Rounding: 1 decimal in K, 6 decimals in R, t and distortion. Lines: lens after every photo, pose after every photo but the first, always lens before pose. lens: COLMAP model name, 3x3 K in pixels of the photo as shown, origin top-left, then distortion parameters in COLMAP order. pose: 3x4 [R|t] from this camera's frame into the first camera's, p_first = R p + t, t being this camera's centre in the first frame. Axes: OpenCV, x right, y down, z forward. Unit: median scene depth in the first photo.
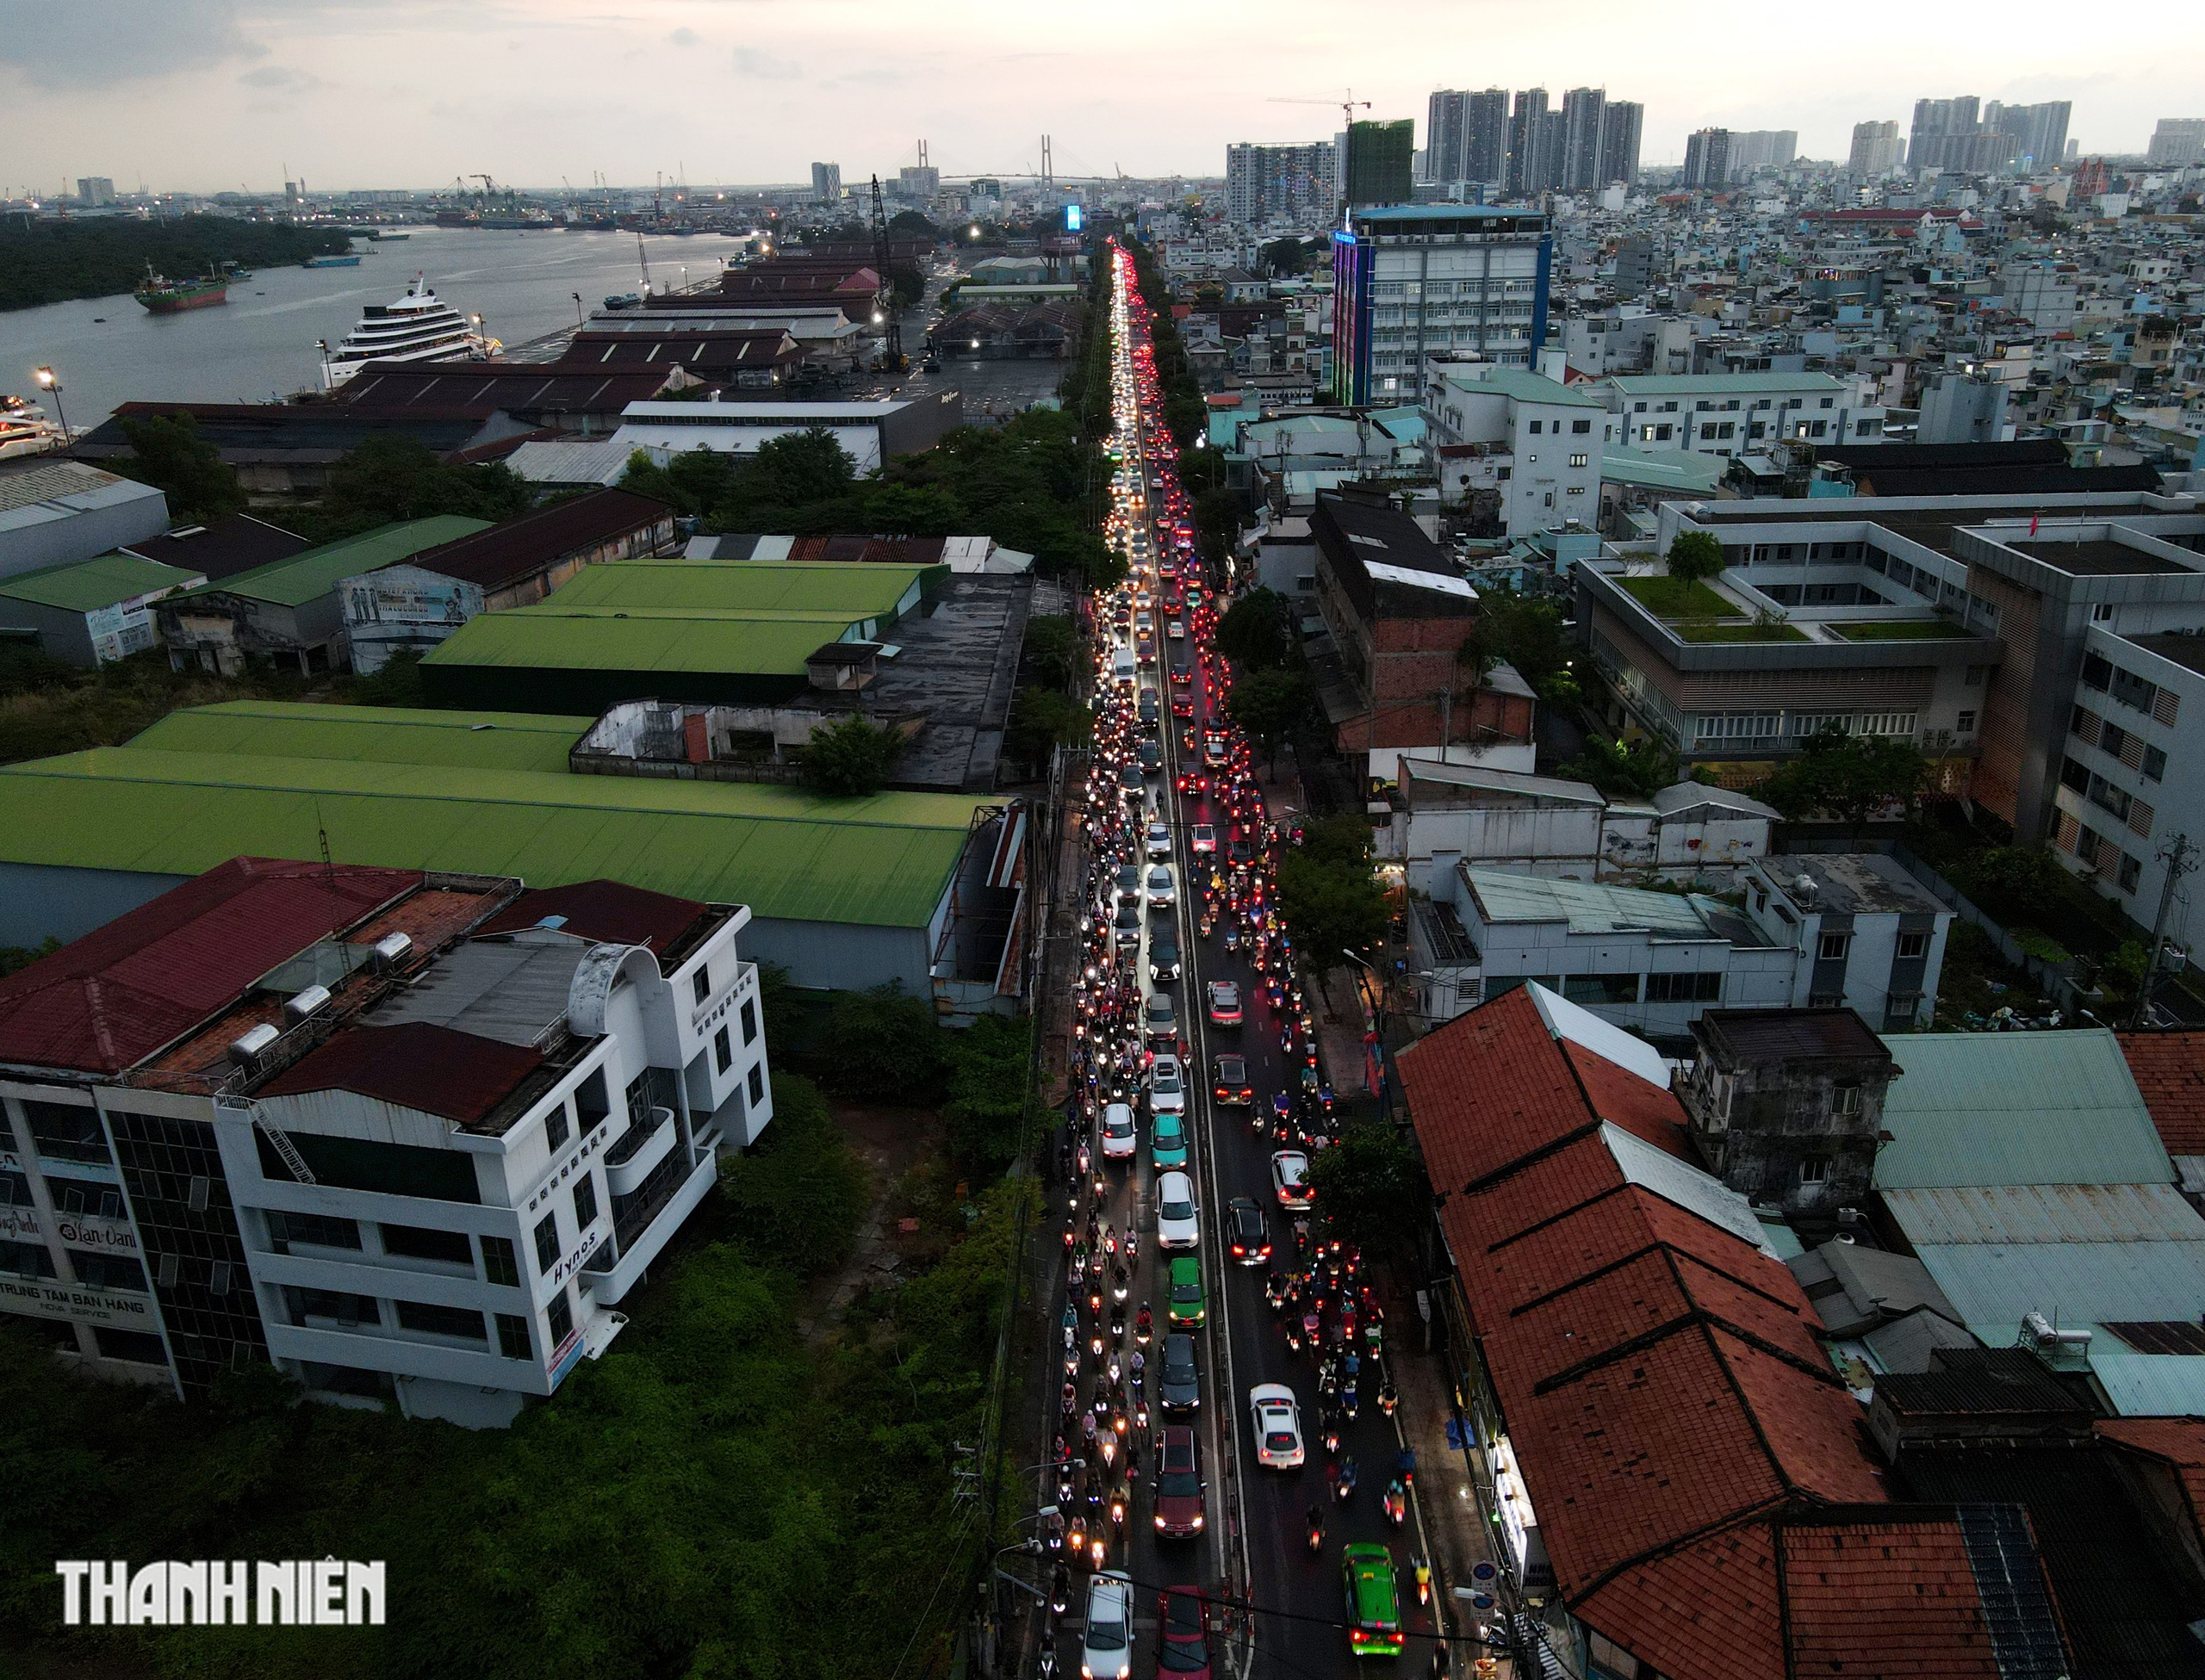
lens RADIAL K [[1497.2, 0, 1097.7], [0, 1497.2, 844.6], [0, 0, 1]] dist [-0.005005, 0.024523]
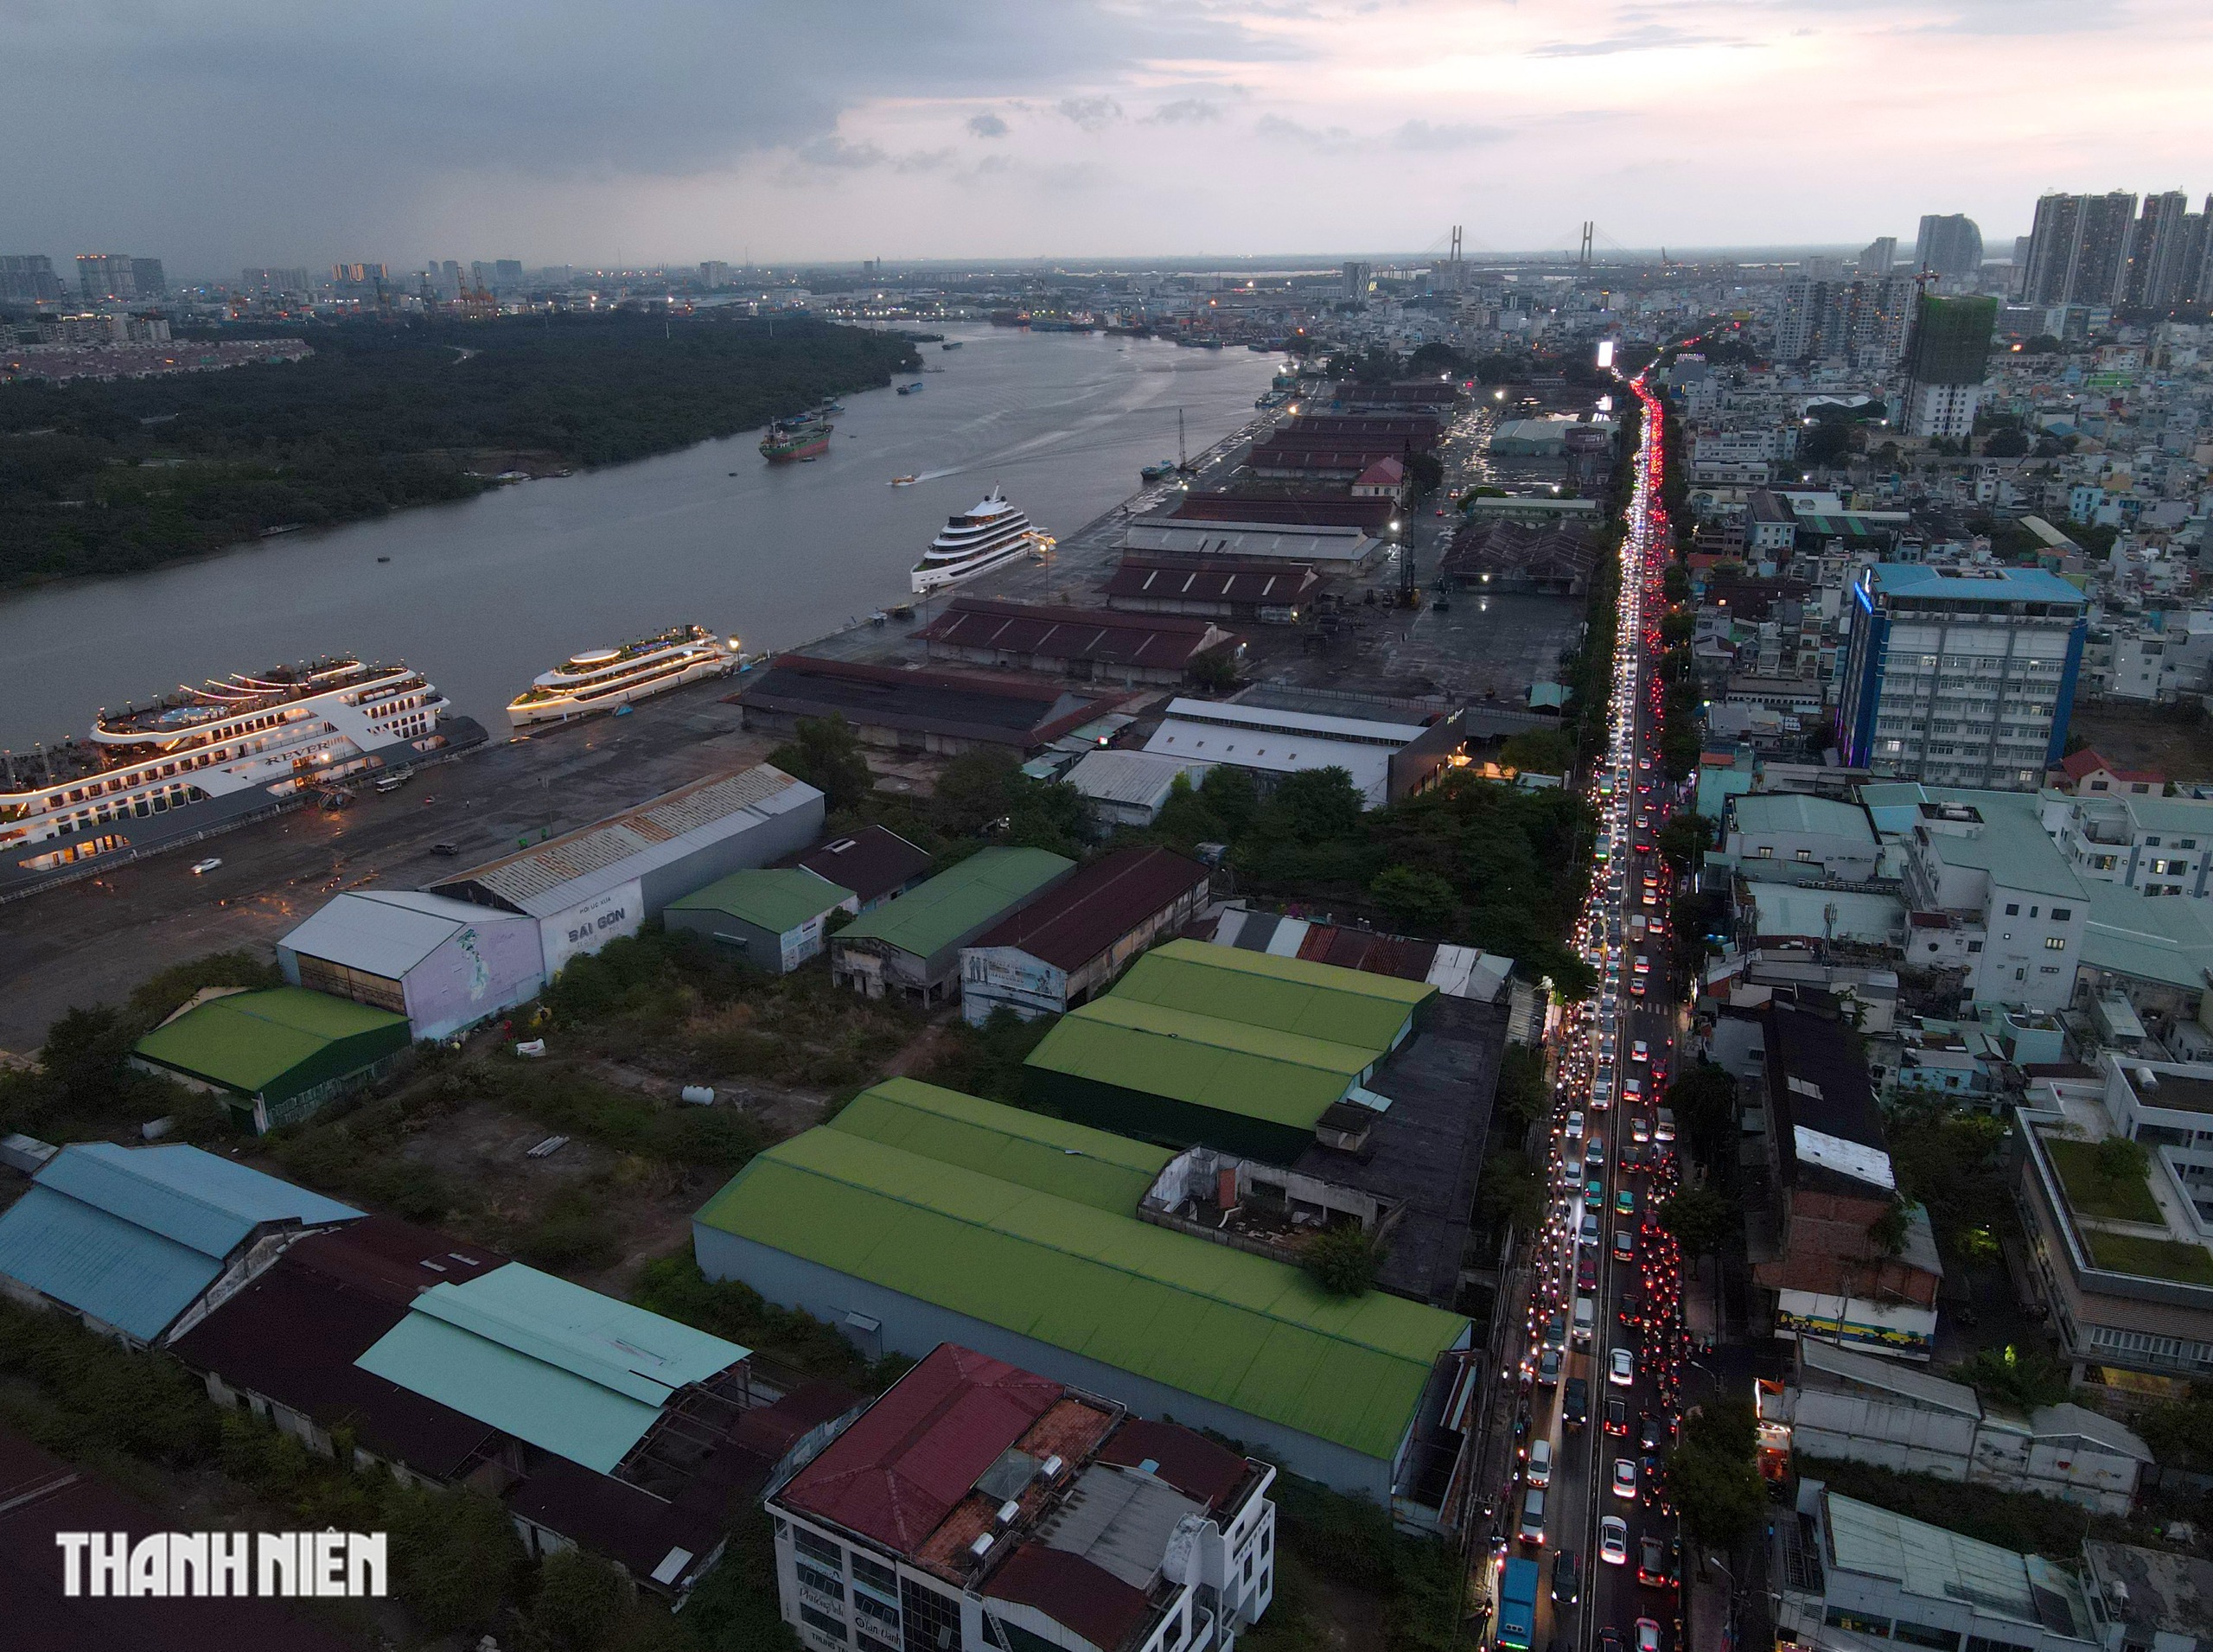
lens RADIAL K [[1585.1, 0, 1109.5], [0, 1585.1, 826.4], [0, 0, 1]] dist [0.008732, 0.000189]
pose [[0.954257, 0.110302, -0.277899, -0.012453], [-0.116230, 0.993210, -0.004893, -0.279897], [0.275472, 0.036969, 0.960598, -0.282733]]
